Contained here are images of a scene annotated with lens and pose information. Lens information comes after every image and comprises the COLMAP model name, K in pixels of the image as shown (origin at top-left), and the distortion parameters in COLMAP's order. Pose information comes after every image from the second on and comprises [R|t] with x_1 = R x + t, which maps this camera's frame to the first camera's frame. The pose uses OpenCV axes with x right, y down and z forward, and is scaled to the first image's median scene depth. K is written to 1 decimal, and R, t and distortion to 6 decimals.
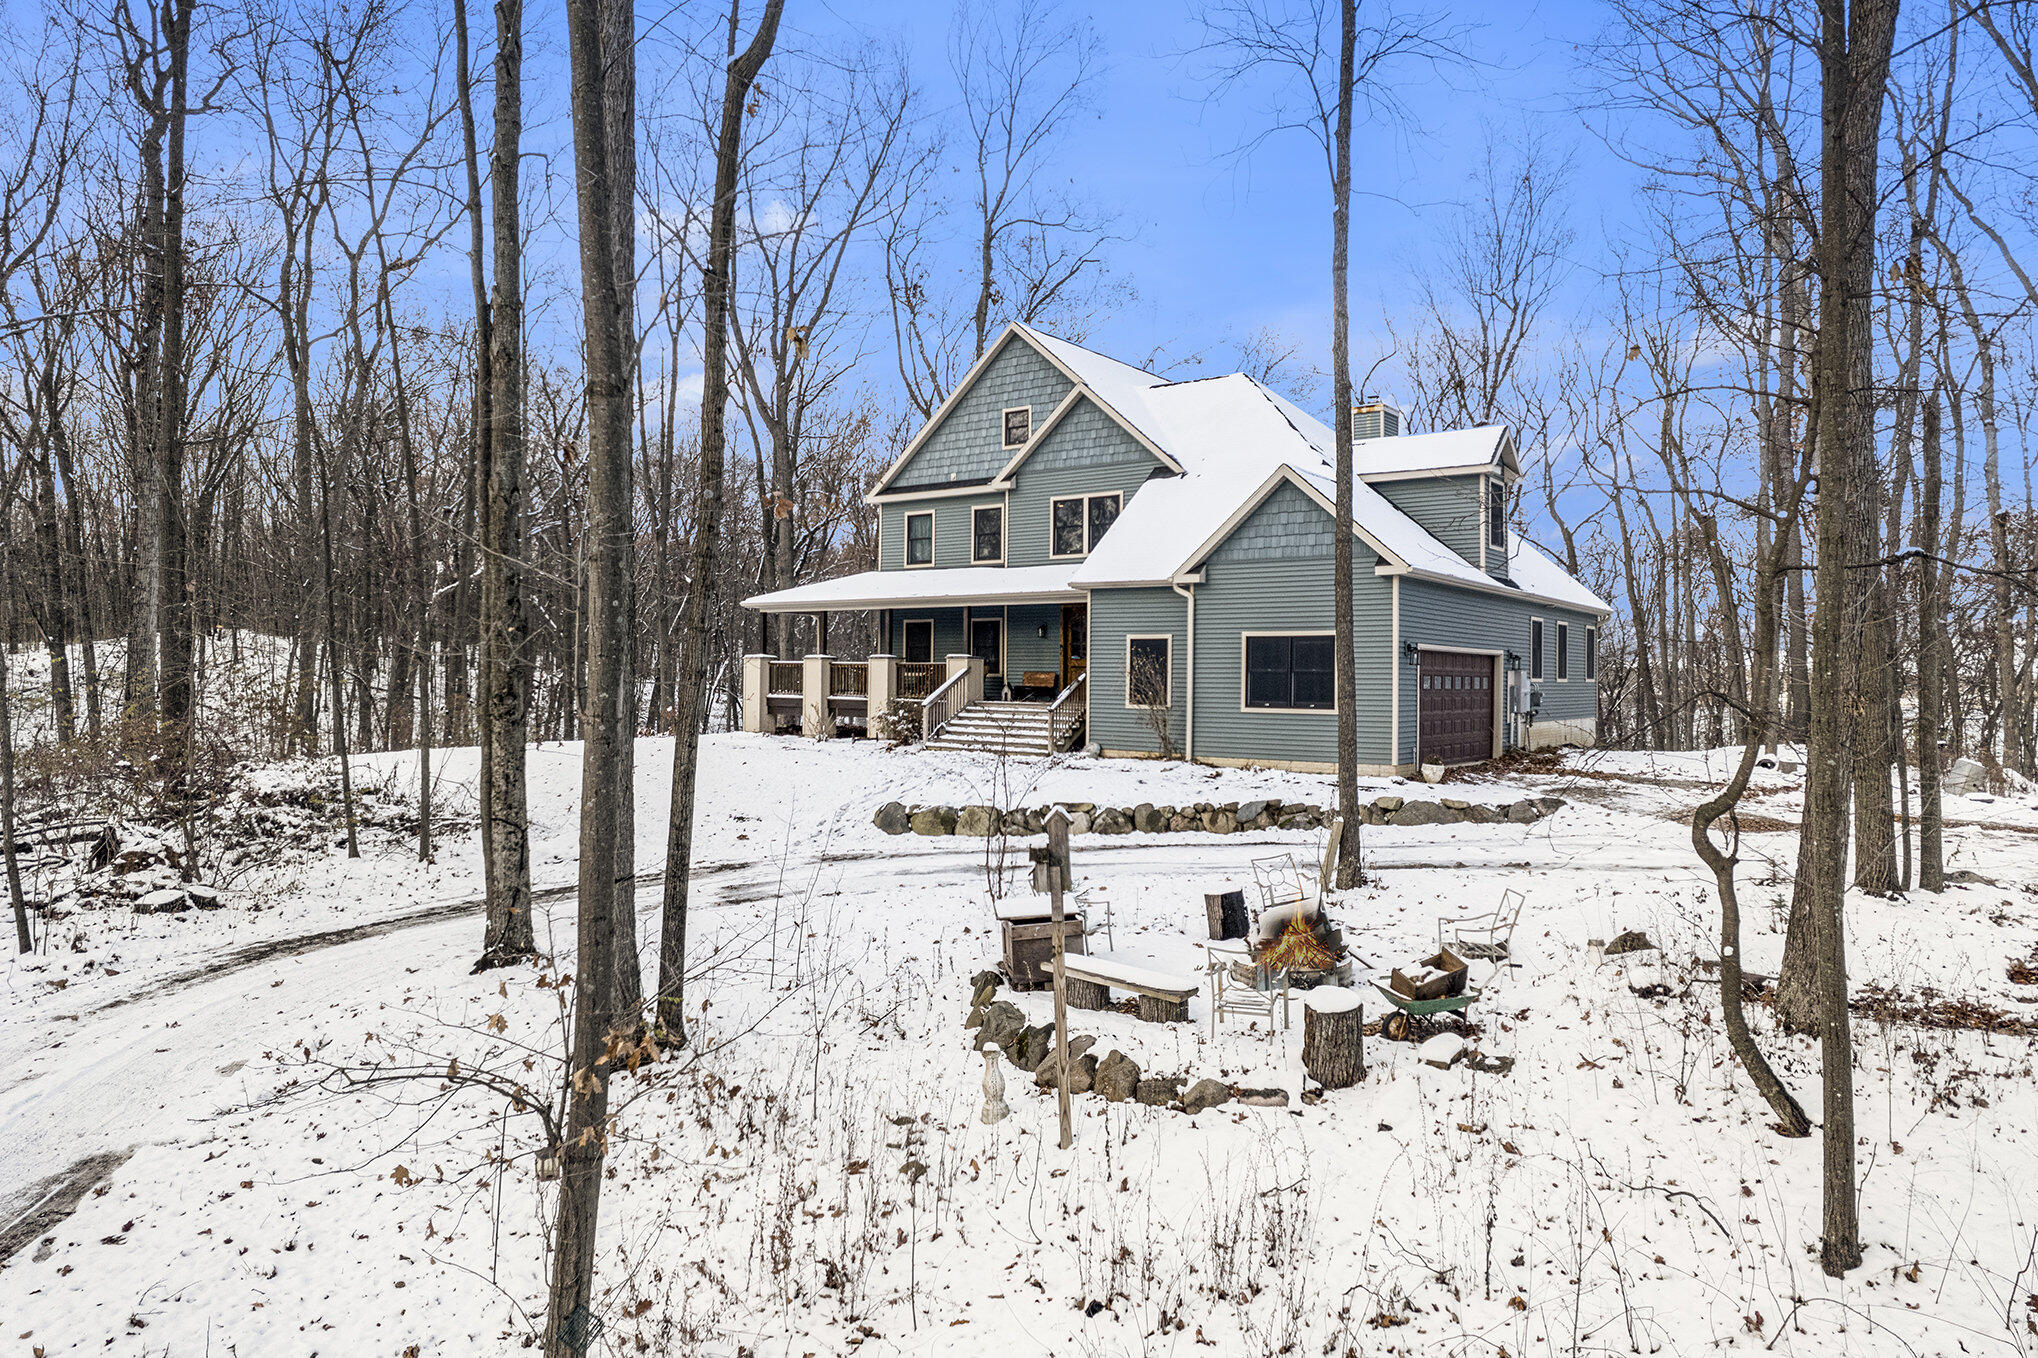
lens RADIAL K [[1293.1, 0, 1032.7], [0, 1293.1, 660.5], [0, 0, 1]] dist [-0.082625, 0.073951]
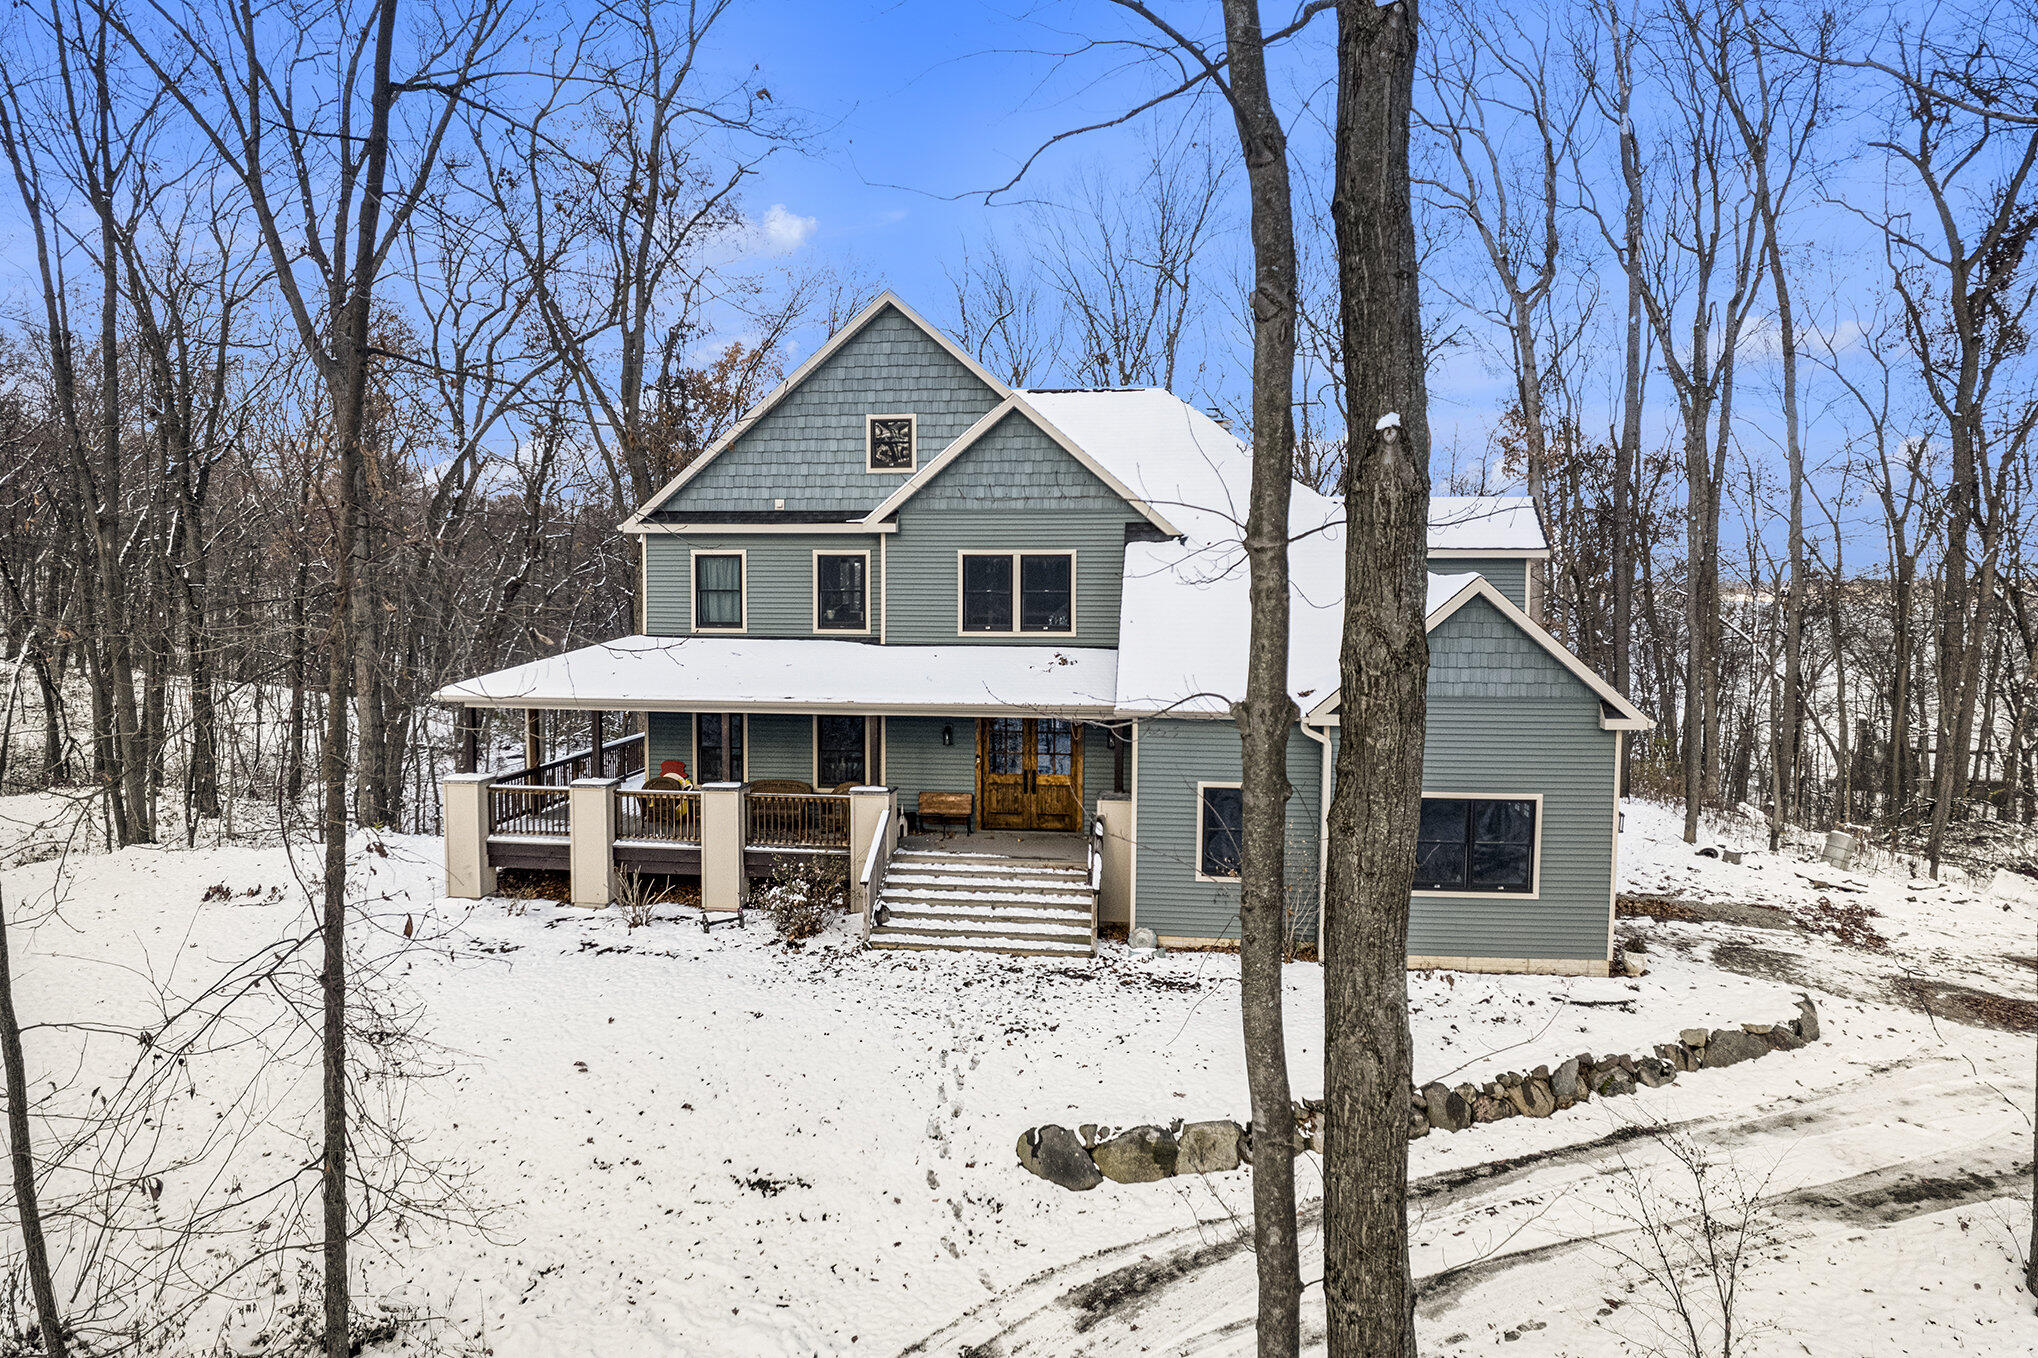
lens RADIAL K [[1293.1, 0, 1032.7], [0, 1293.1, 660.5], [0, 0, 1]] dist [-0.082625, 0.073951]
pose [[0.870991, -0.035780, 0.489994, -0.367989], [-0.002793, 0.996968, 0.077765, -0.146693], [-0.491291, -0.069101, 0.868250, 0.428332]]
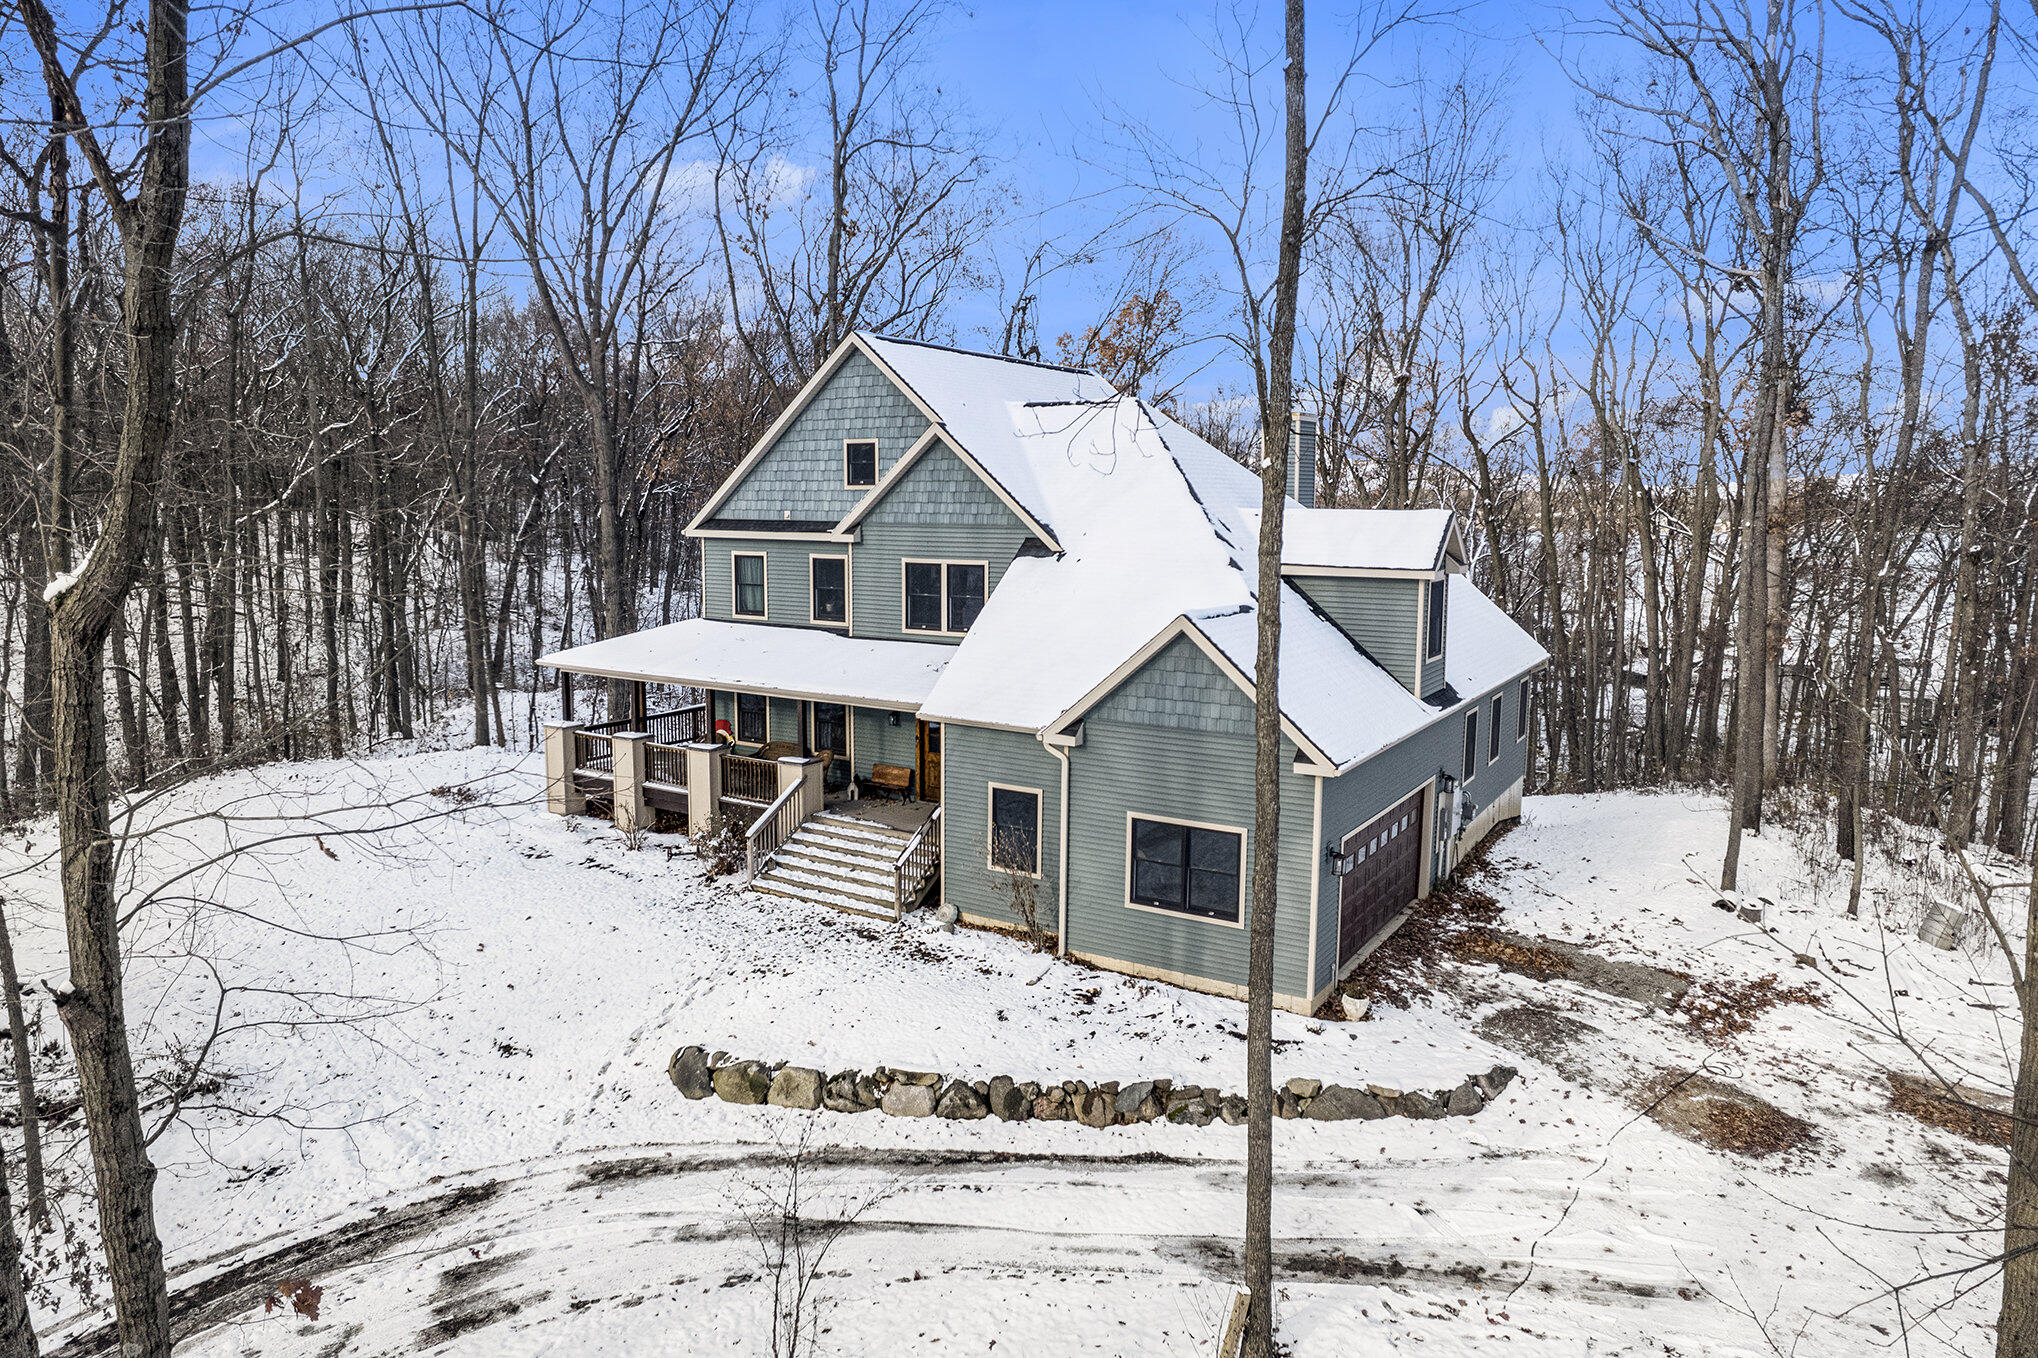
lens RADIAL K [[1293.1, 0, 1032.7], [0, 1293.1, 660.5], [0, 0, 1]] dist [-0.082625, 0.073951]
pose [[0.996807, -0.010902, 0.079102, 0.037846], [-0.000083, 0.990494, 0.137554, -0.212125], [-0.079850, -0.137121, 0.987331, 0.206534]]
